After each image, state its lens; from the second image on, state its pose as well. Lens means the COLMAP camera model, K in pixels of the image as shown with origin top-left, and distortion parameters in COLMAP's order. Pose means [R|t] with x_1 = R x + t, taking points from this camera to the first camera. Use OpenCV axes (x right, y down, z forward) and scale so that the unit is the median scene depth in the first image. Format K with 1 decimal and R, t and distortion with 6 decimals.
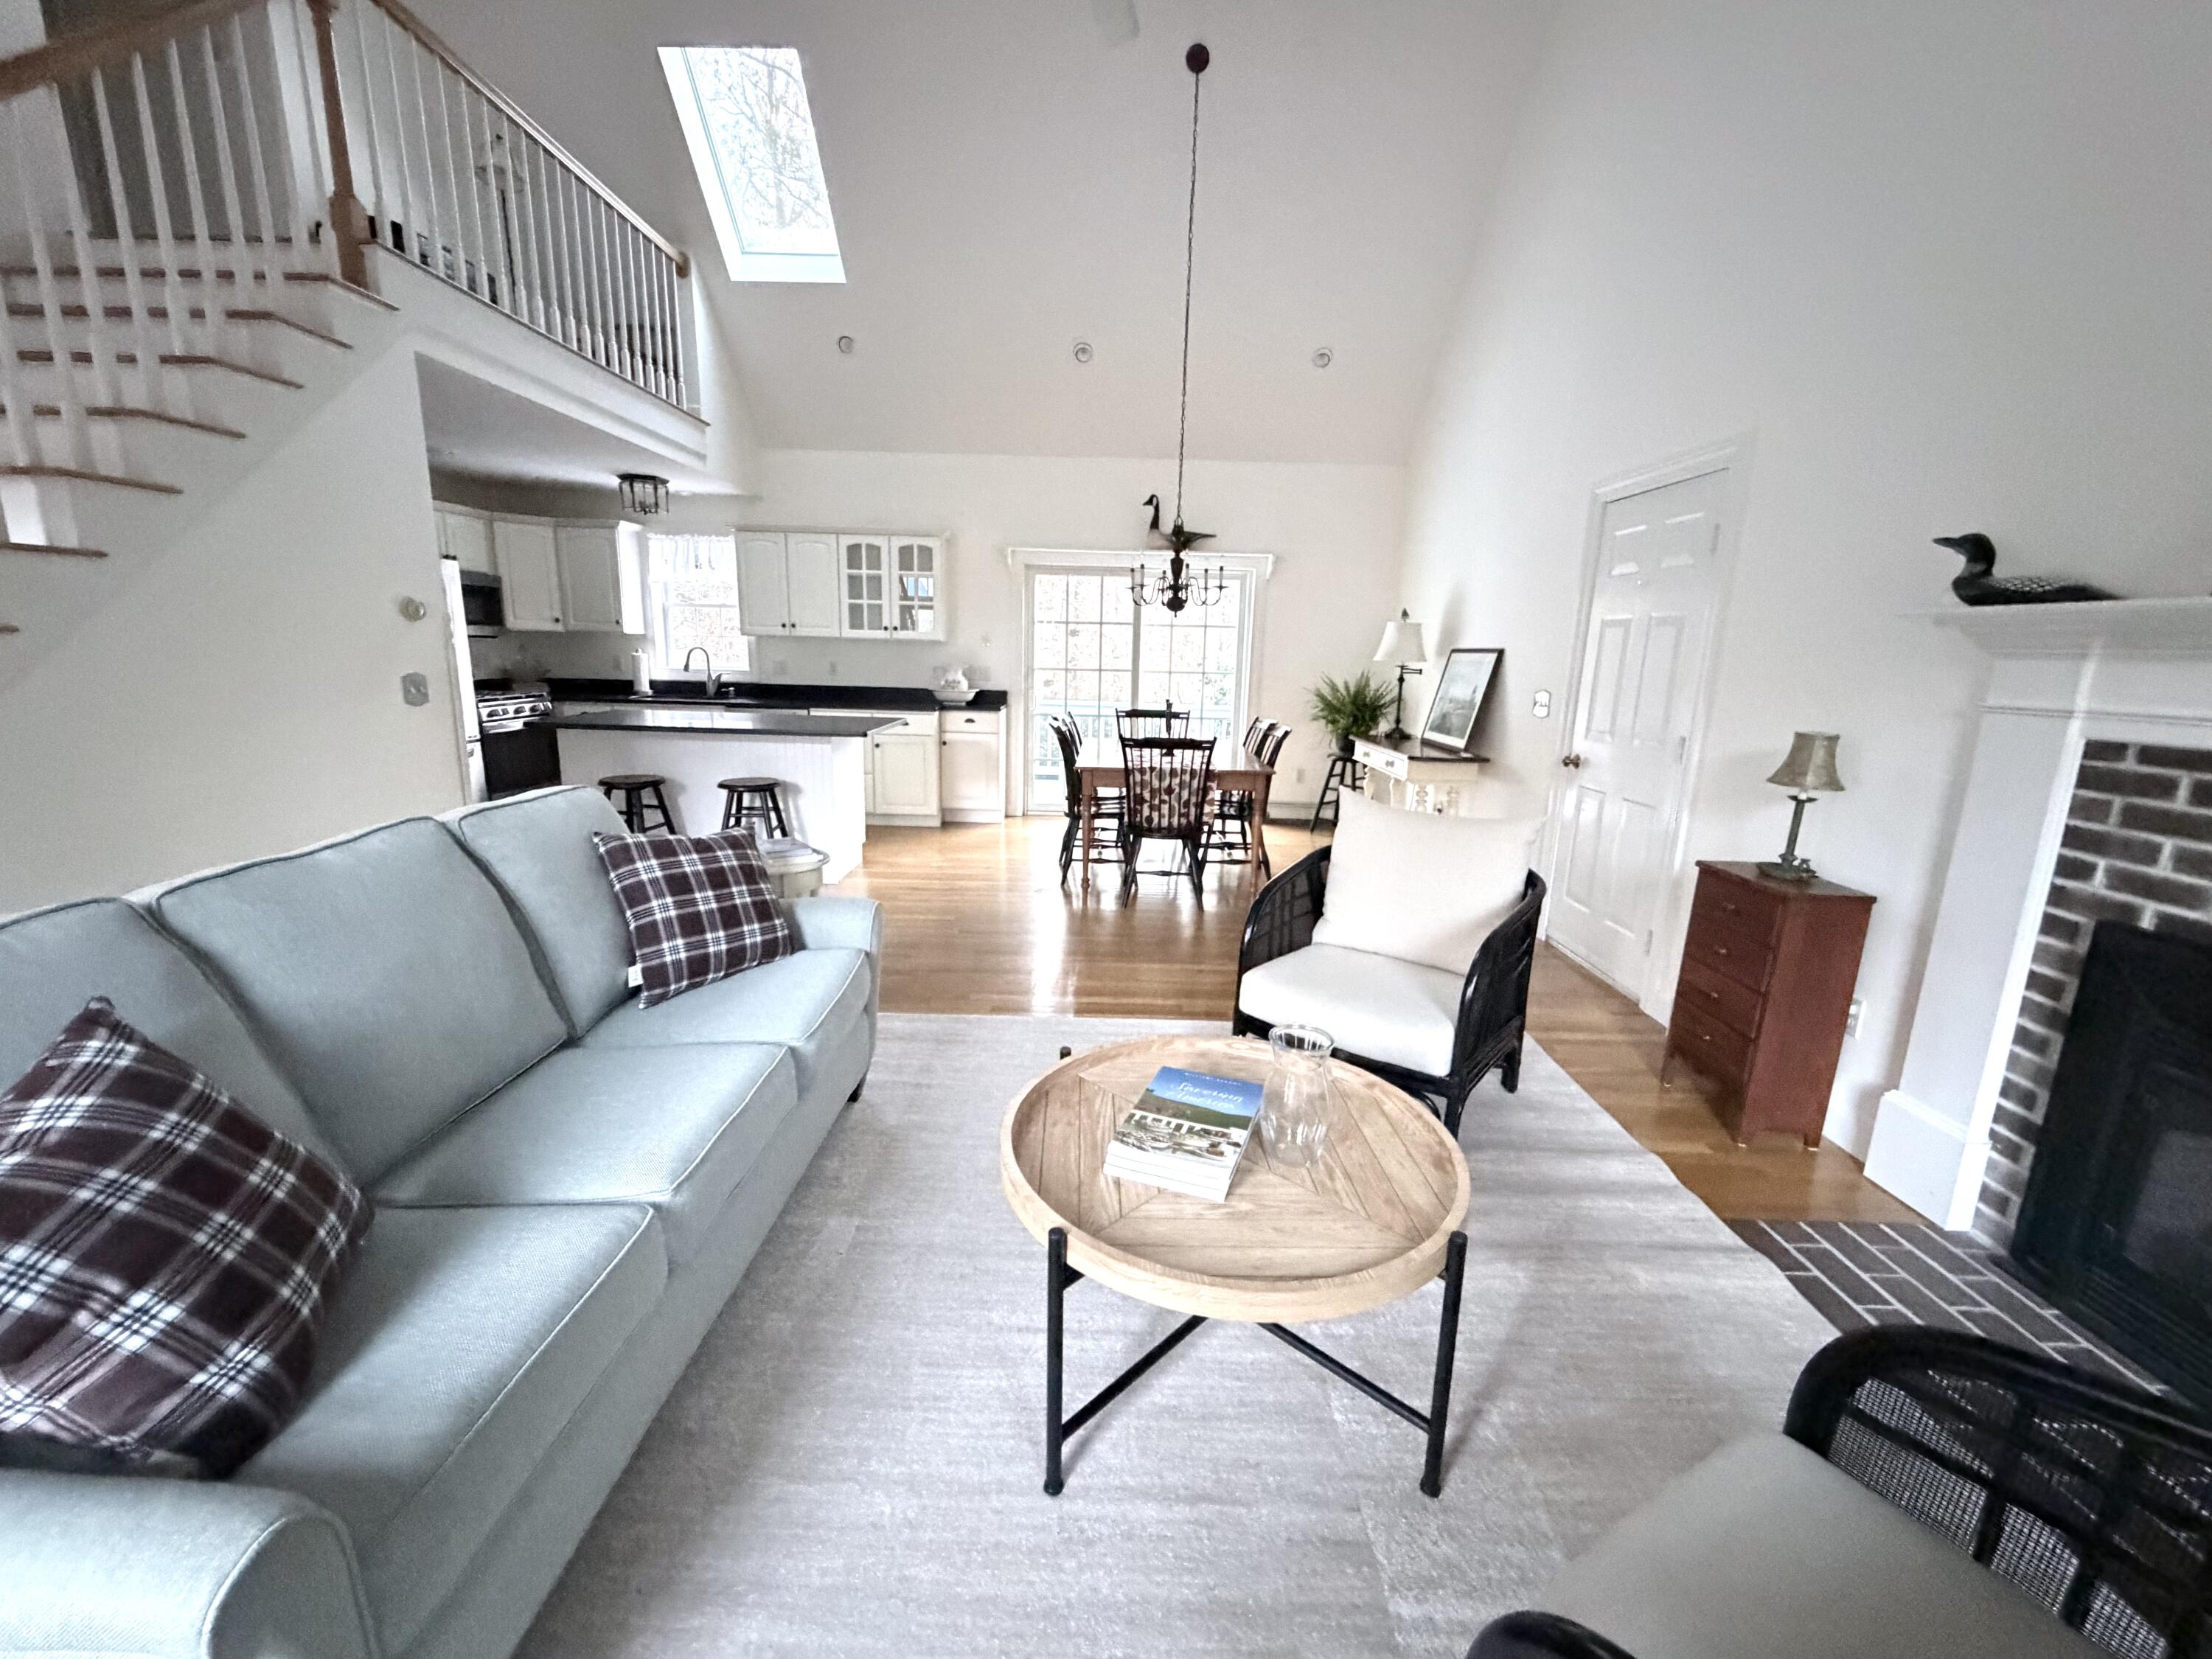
lens RADIAL K [[881.4, 0, 1102.2], [0, 881.4, 836.7], [0, 0, 1]] dist [-0.000105, -0.000469]
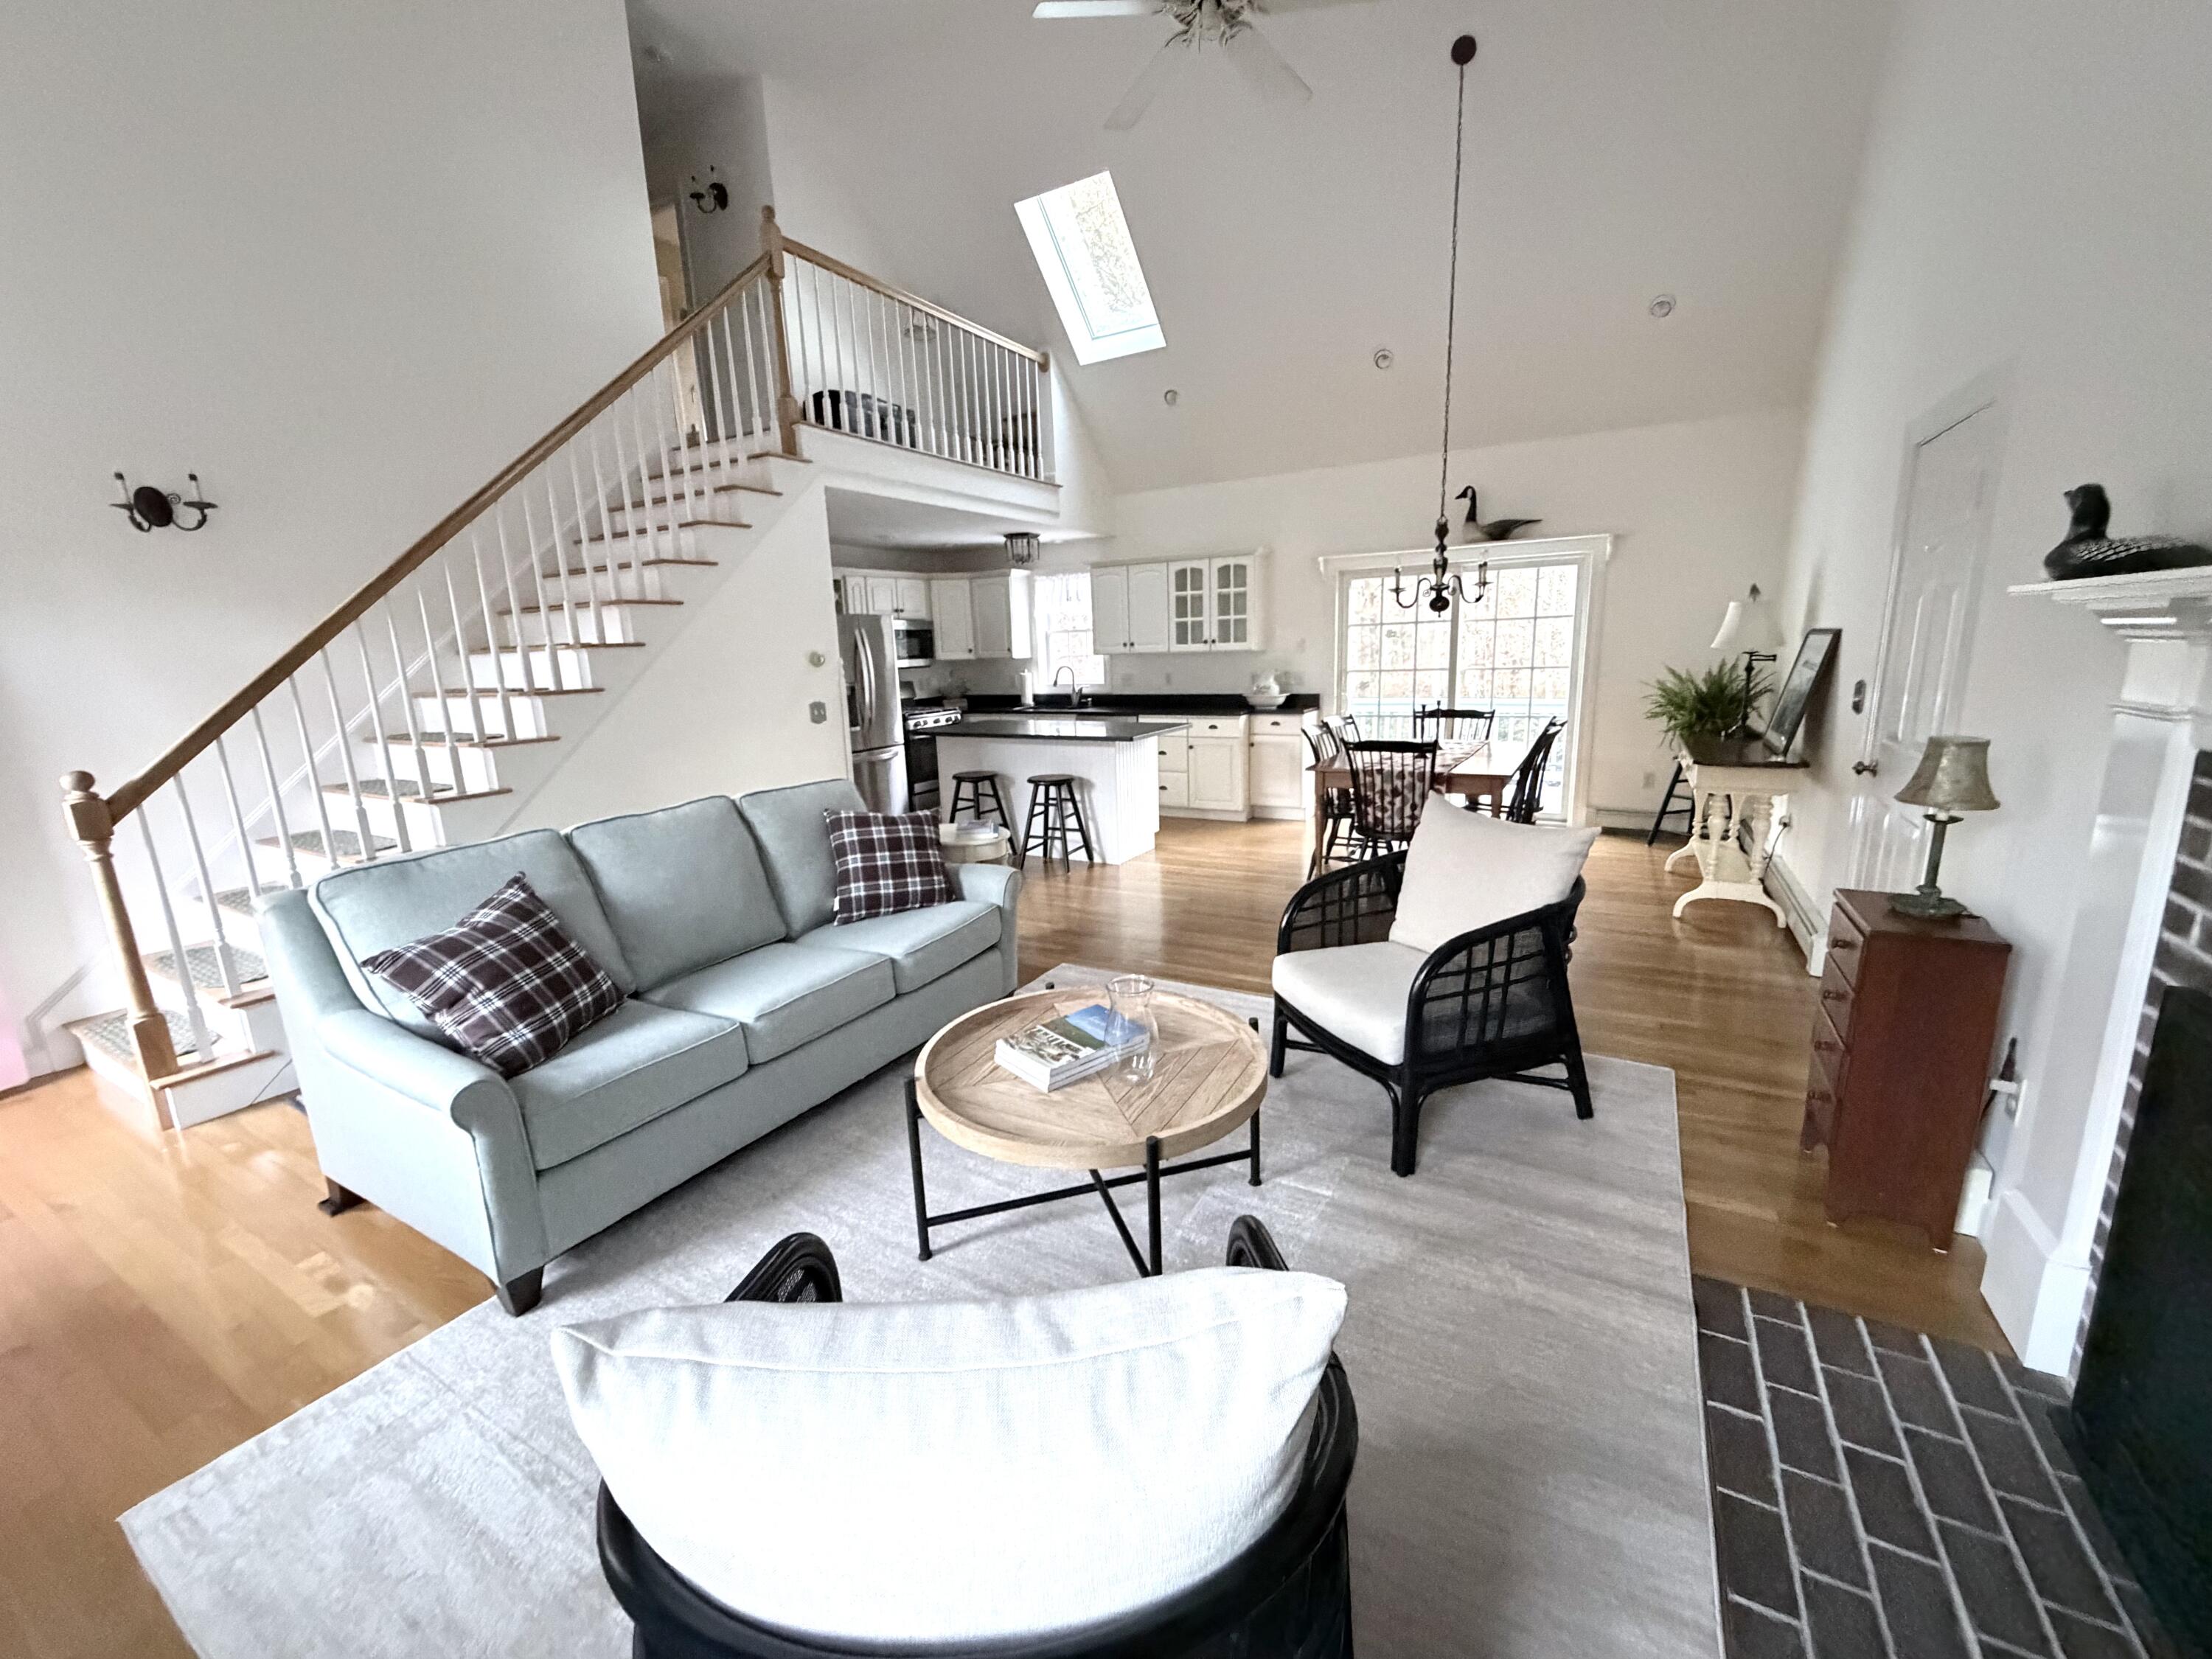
lens RADIAL K [[881.4, 0, 1101.3], [0, 881.4, 838.8], [0, 0, 1]] dist [-0.000105, -0.000469]
pose [[0.870189, 0.049478, -0.490228, 0.389567], [-0.046906, 0.998745, 0.017541, -0.001832], [0.490480, 0.007731, 0.871418, -0.066625]]
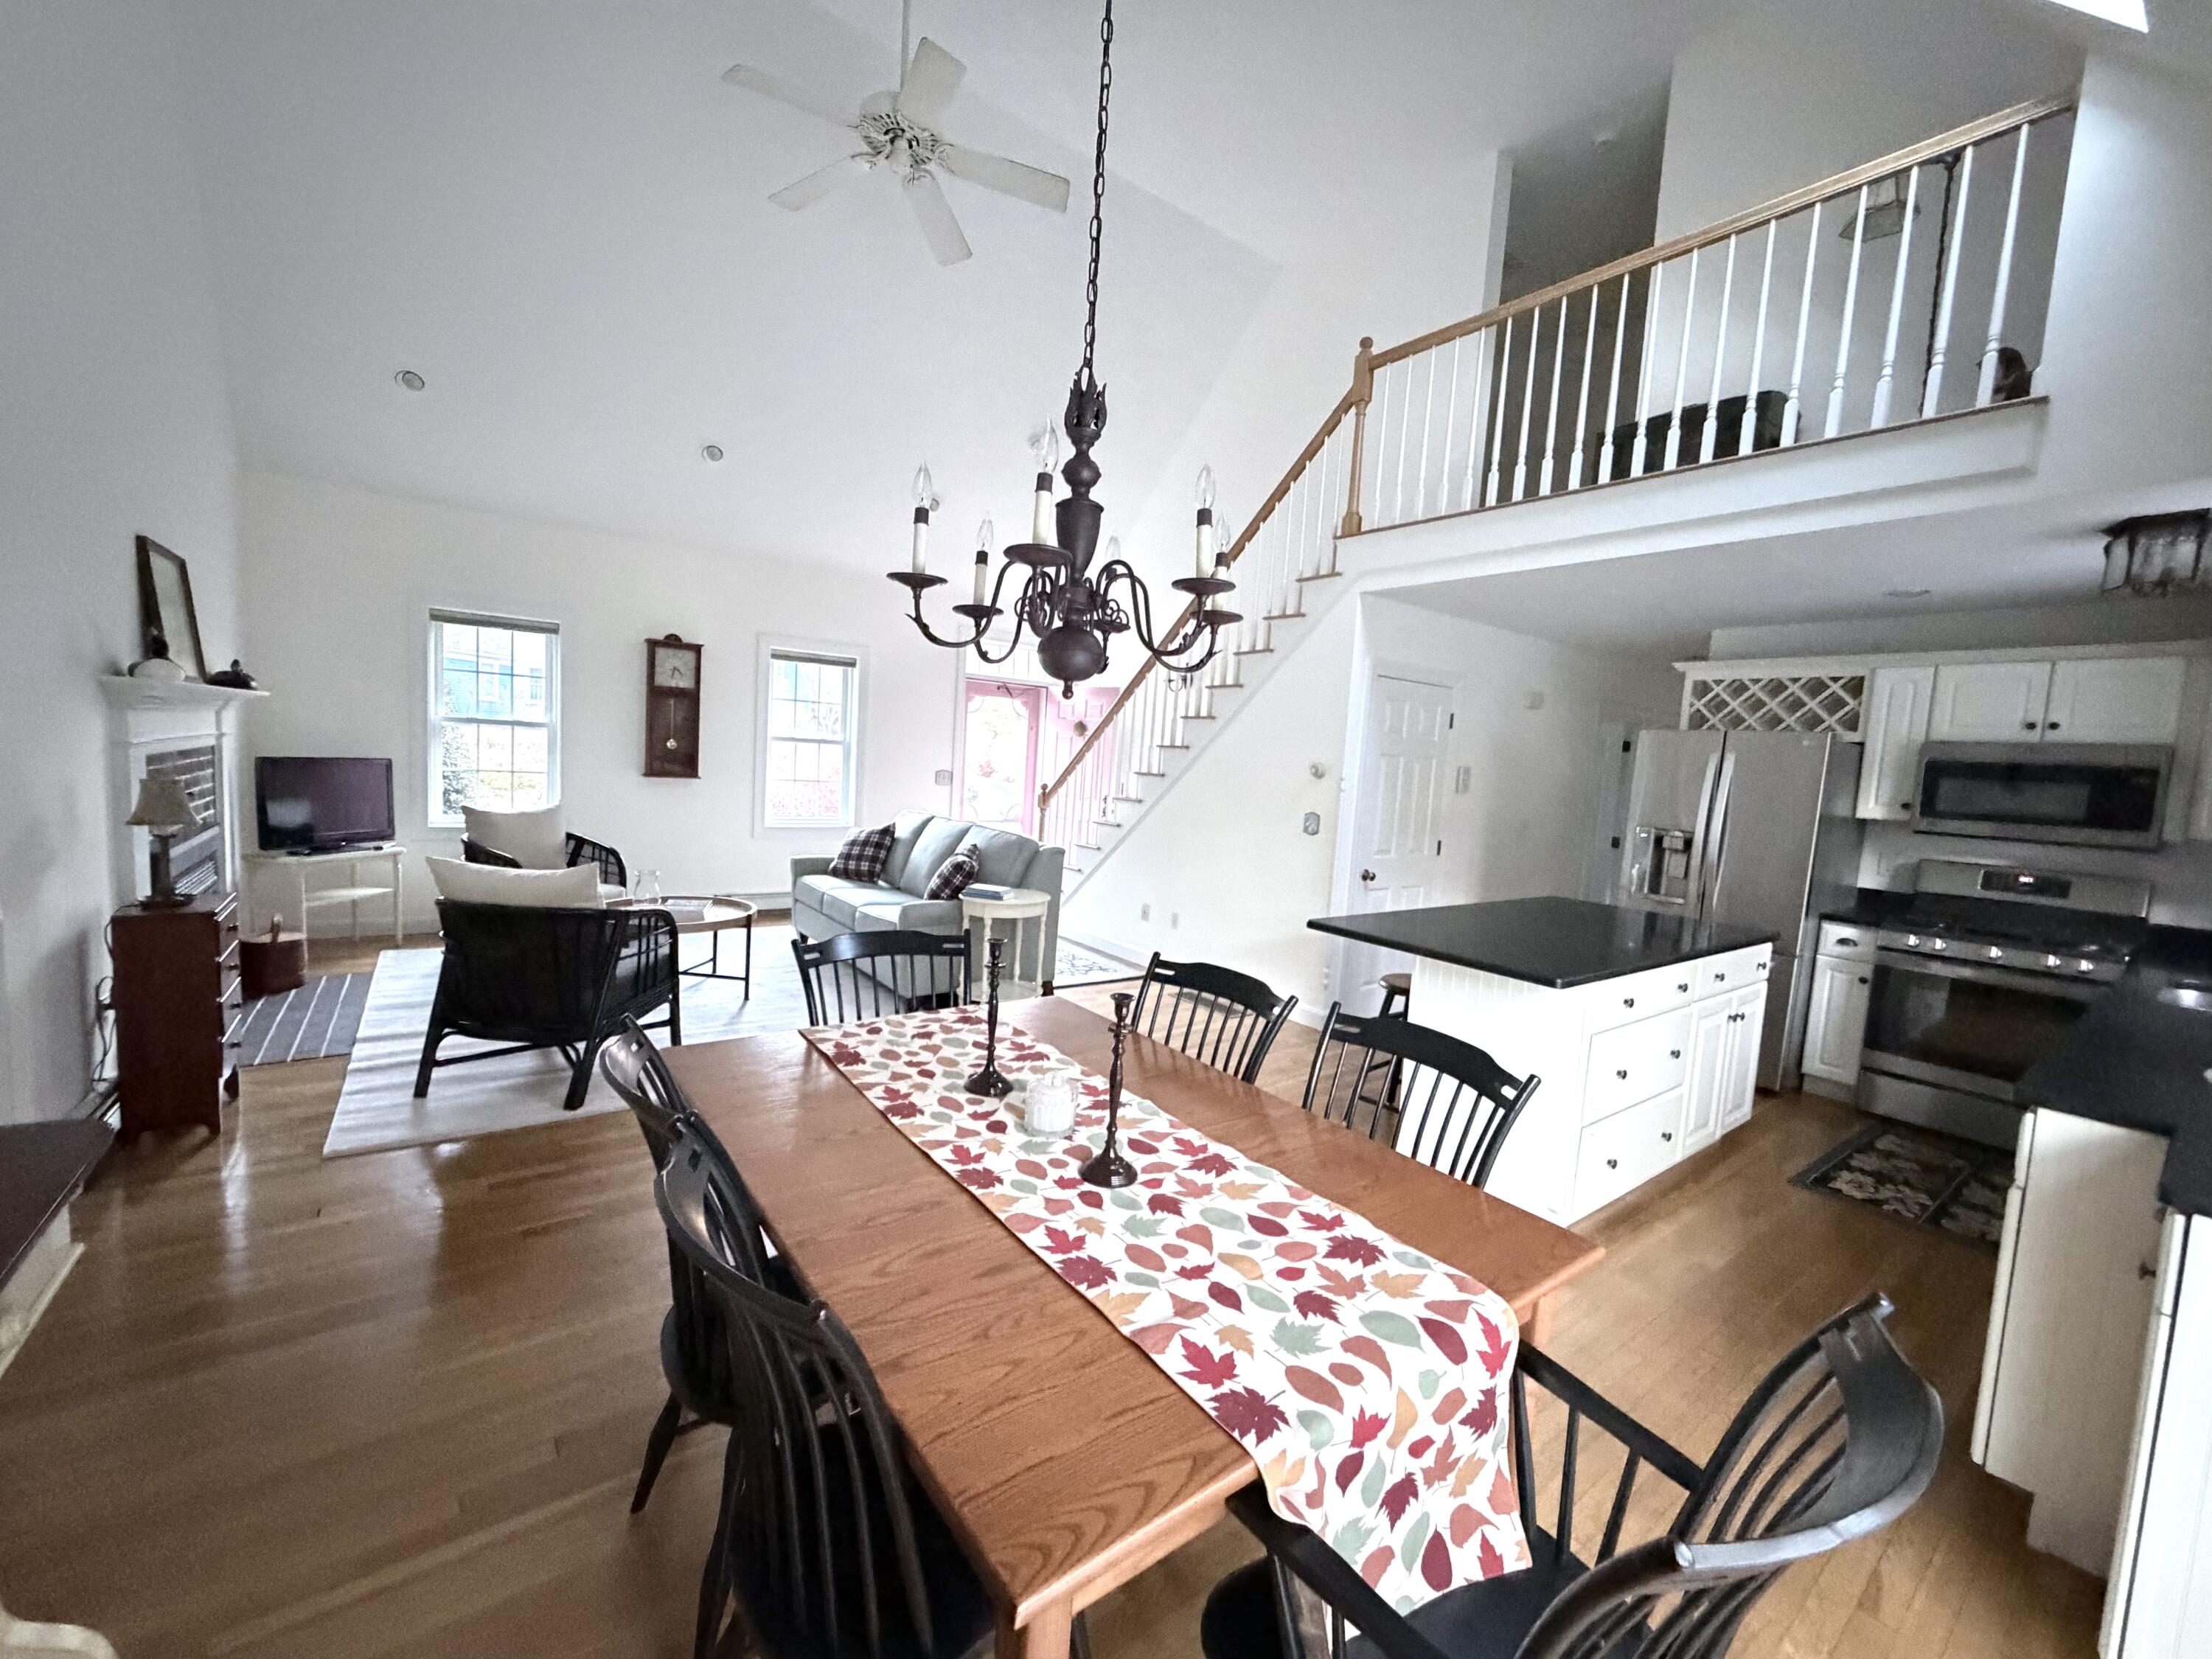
lens RADIAL K [[881.4, 0, 1098.3], [0, 881.4, 836.2], [0, 0, 1]] dist [-0.000105, -0.000469]
pose [[-0.791557, -0.017765, -0.610837, 0.399695], [-0.207398, 0.948059, 0.241186, -0.436171], [0.574825, 0.317599, -0.754127, 1.946089]]
